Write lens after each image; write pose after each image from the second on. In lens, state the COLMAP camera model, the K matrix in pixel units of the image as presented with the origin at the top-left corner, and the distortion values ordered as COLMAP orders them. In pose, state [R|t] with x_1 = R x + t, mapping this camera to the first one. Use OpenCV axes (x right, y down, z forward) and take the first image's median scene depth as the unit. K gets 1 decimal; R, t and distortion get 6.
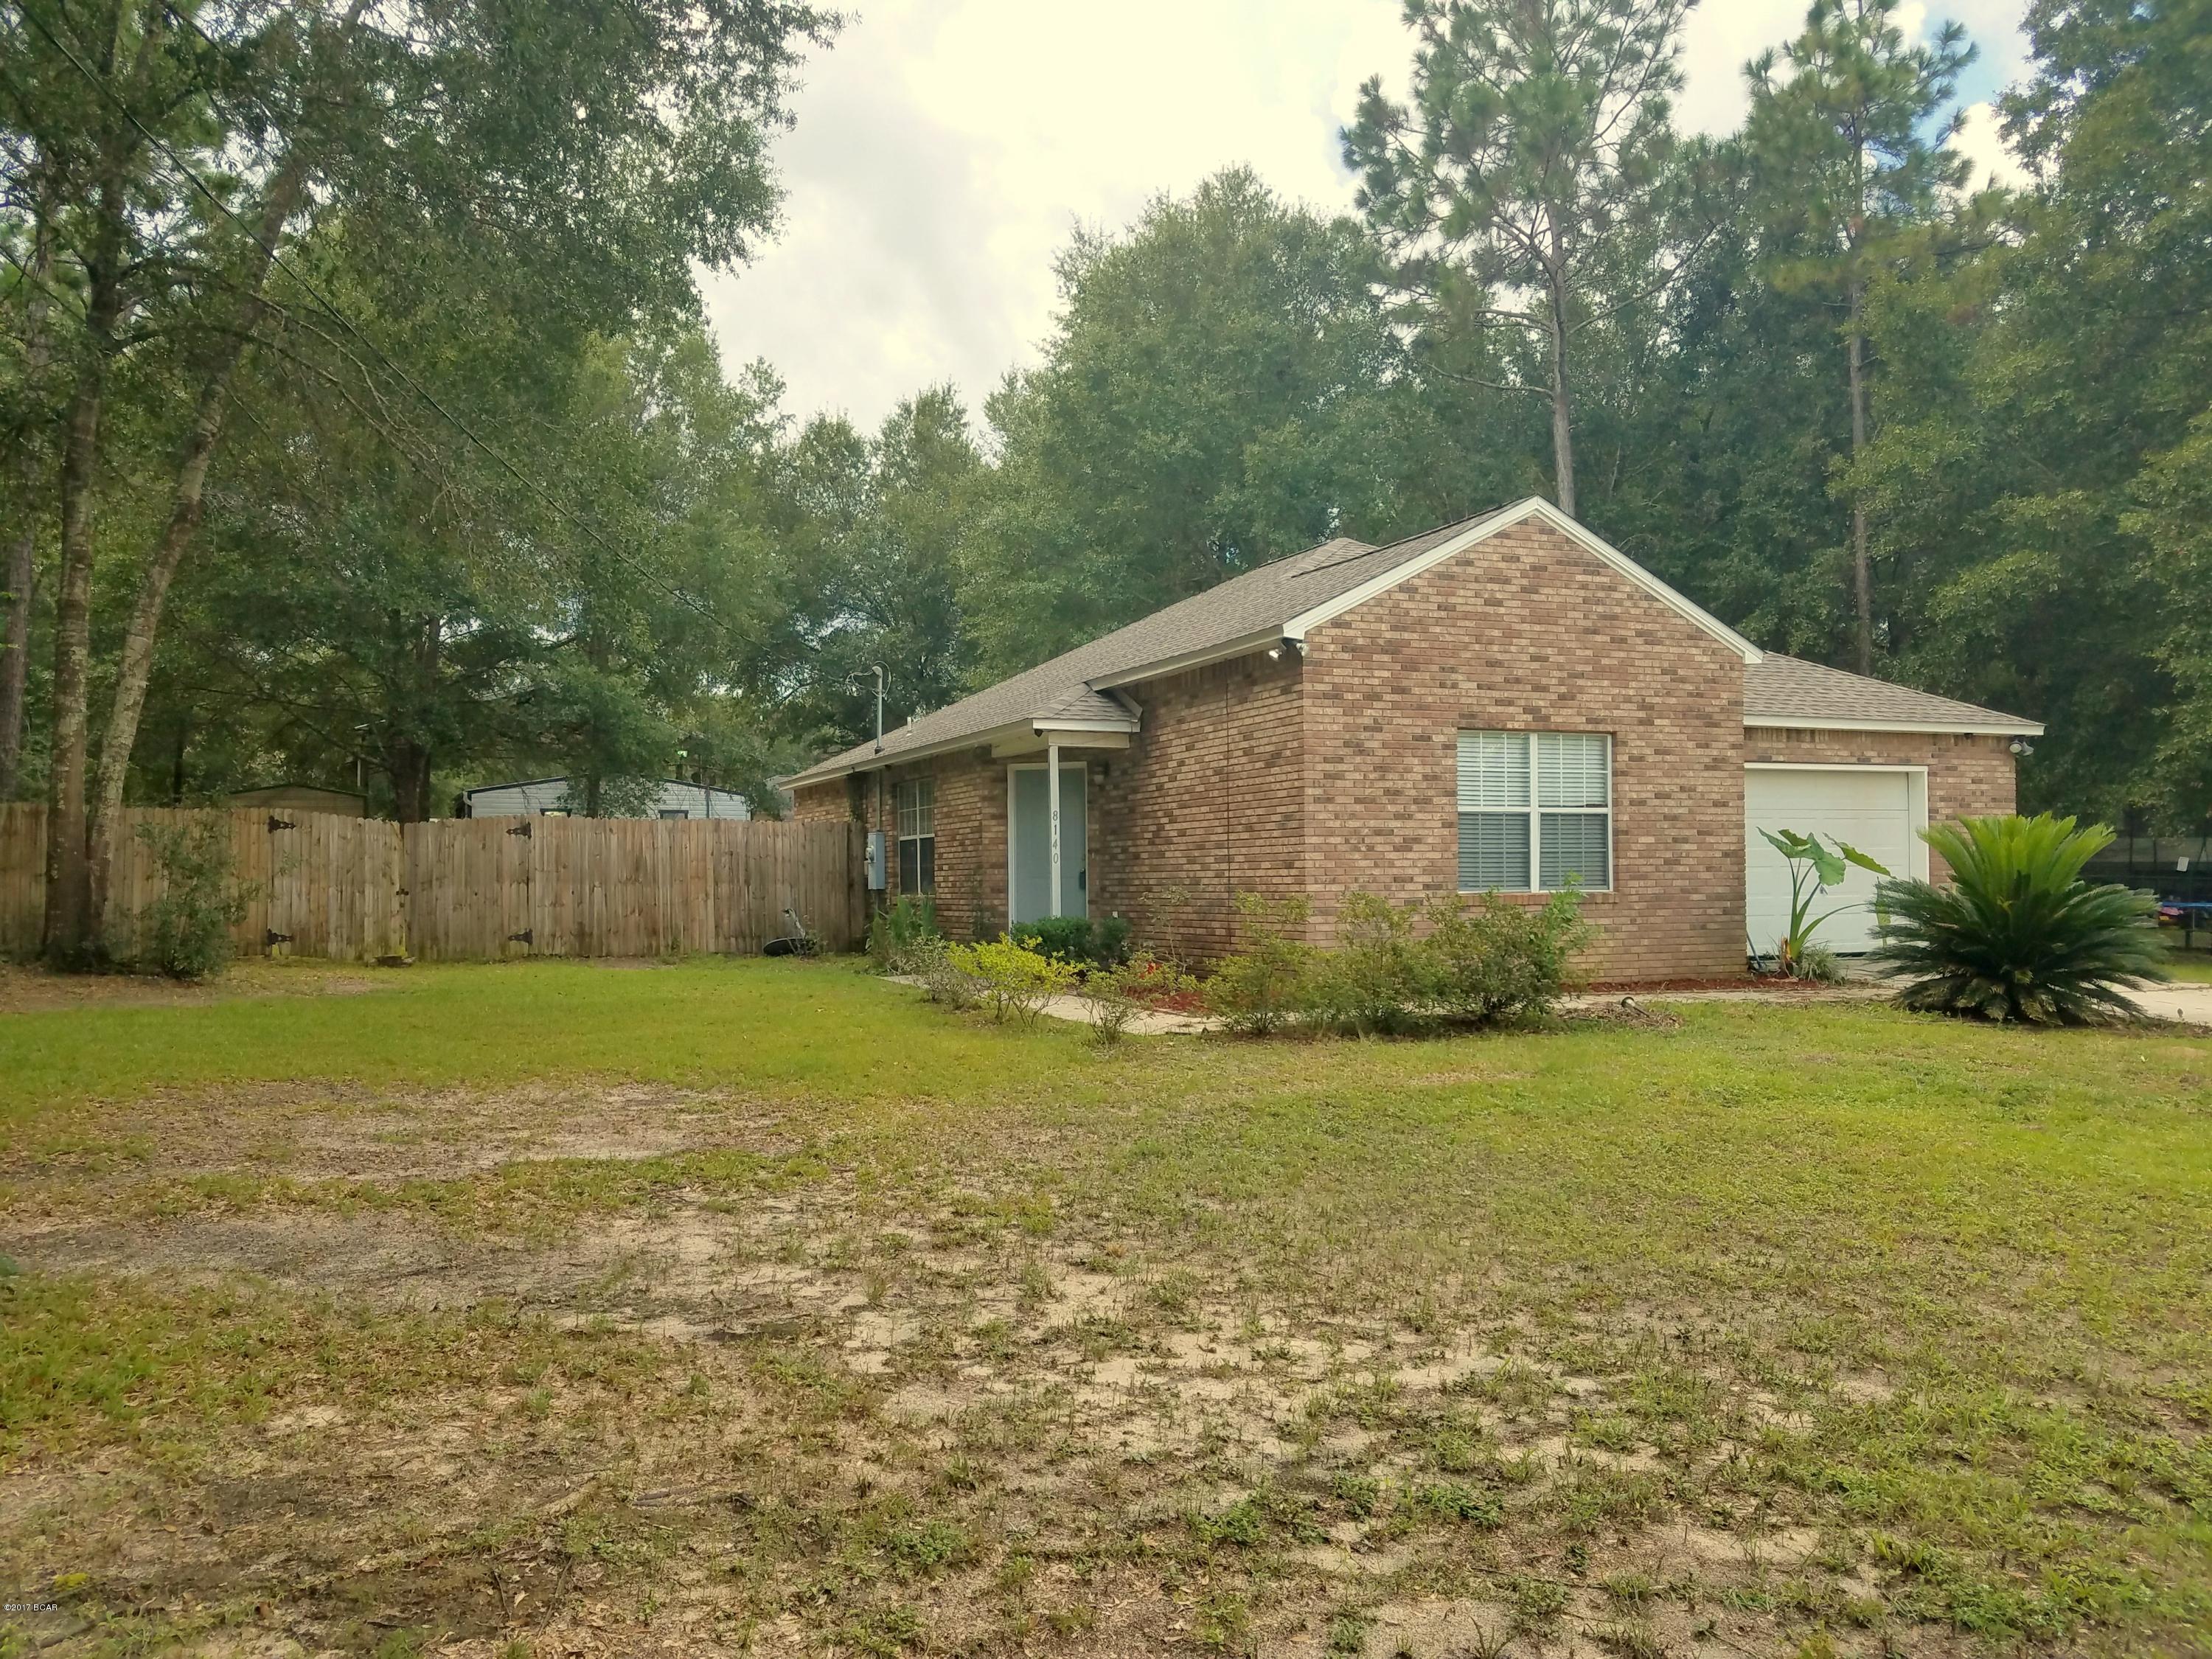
lens RADIAL K [[1723.0, 0, 1102.7], [0, 1723.0, 851.1], [0, 0, 1]] dist [0.009374, -0.023012]
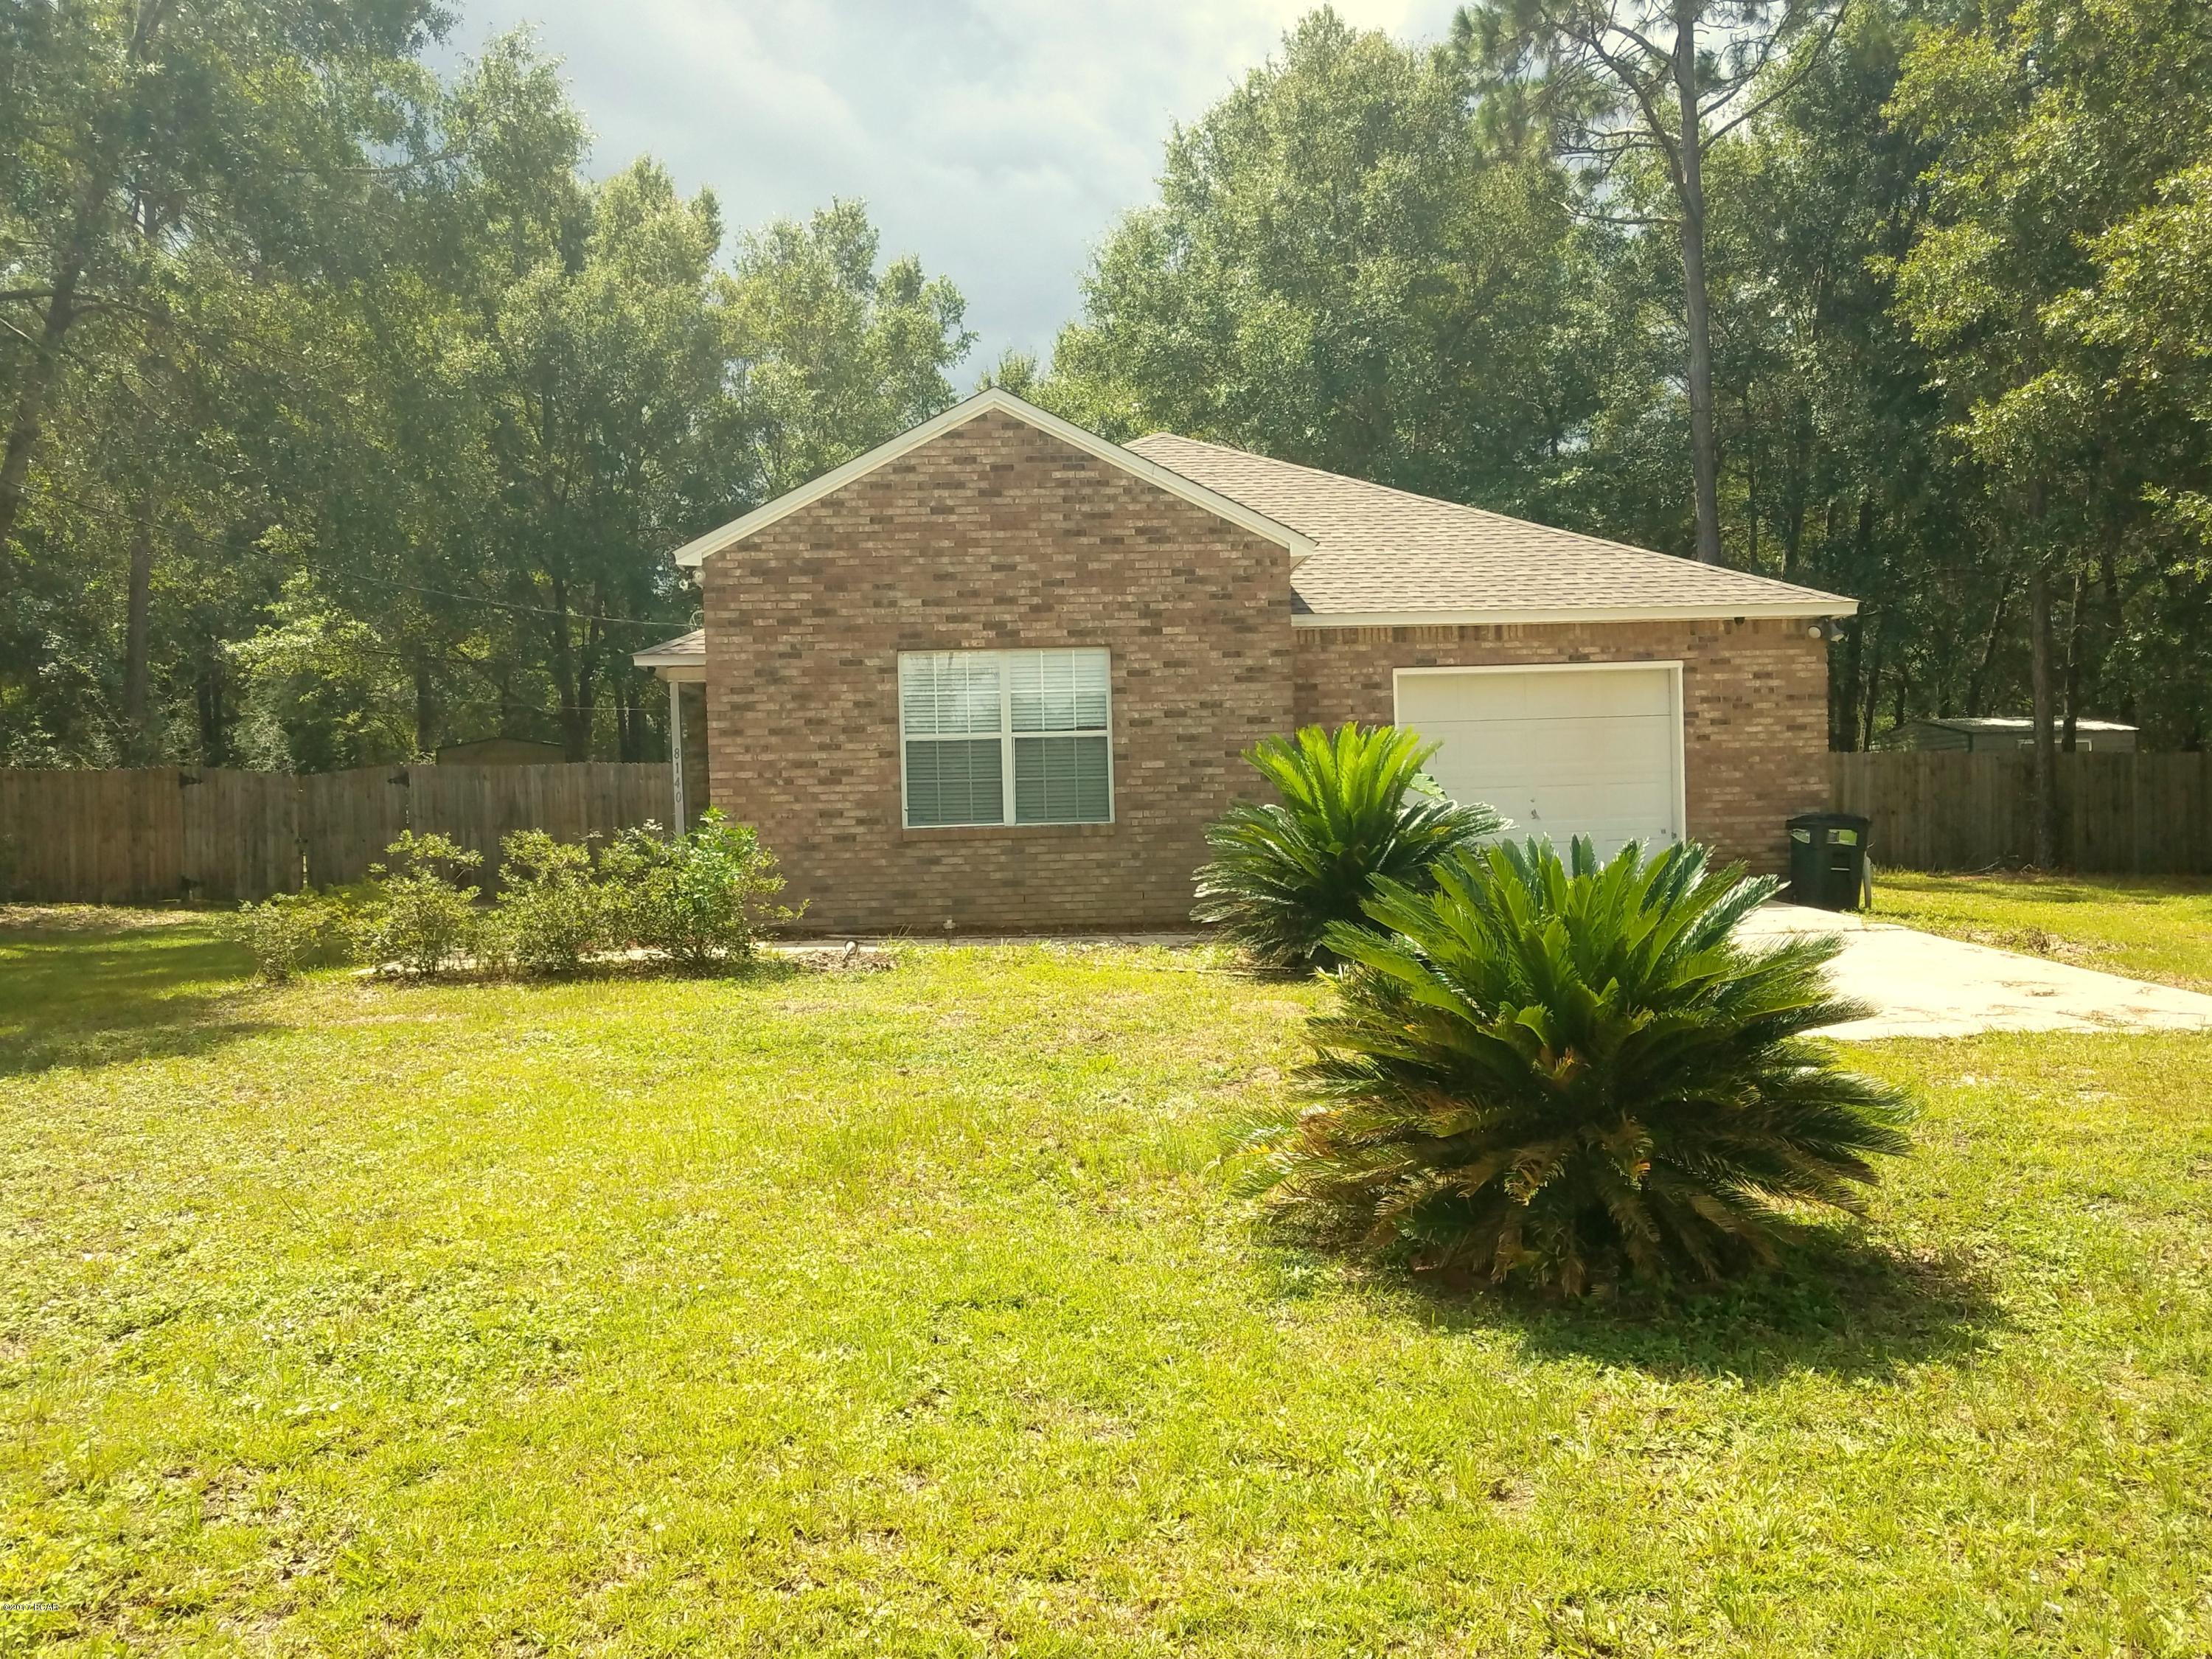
lens RADIAL K [[1723.0, 0, 1082.1], [0, 1723.0, 838.0], [0, 0, 1]] dist [0.009374, -0.023012]
pose [[0.940175, -0.007560, -0.340607, 0.602535], [0.022402, 0.998962, 0.039661, -0.004696], [0.339954, -0.044918, 0.939369, 0.154737]]
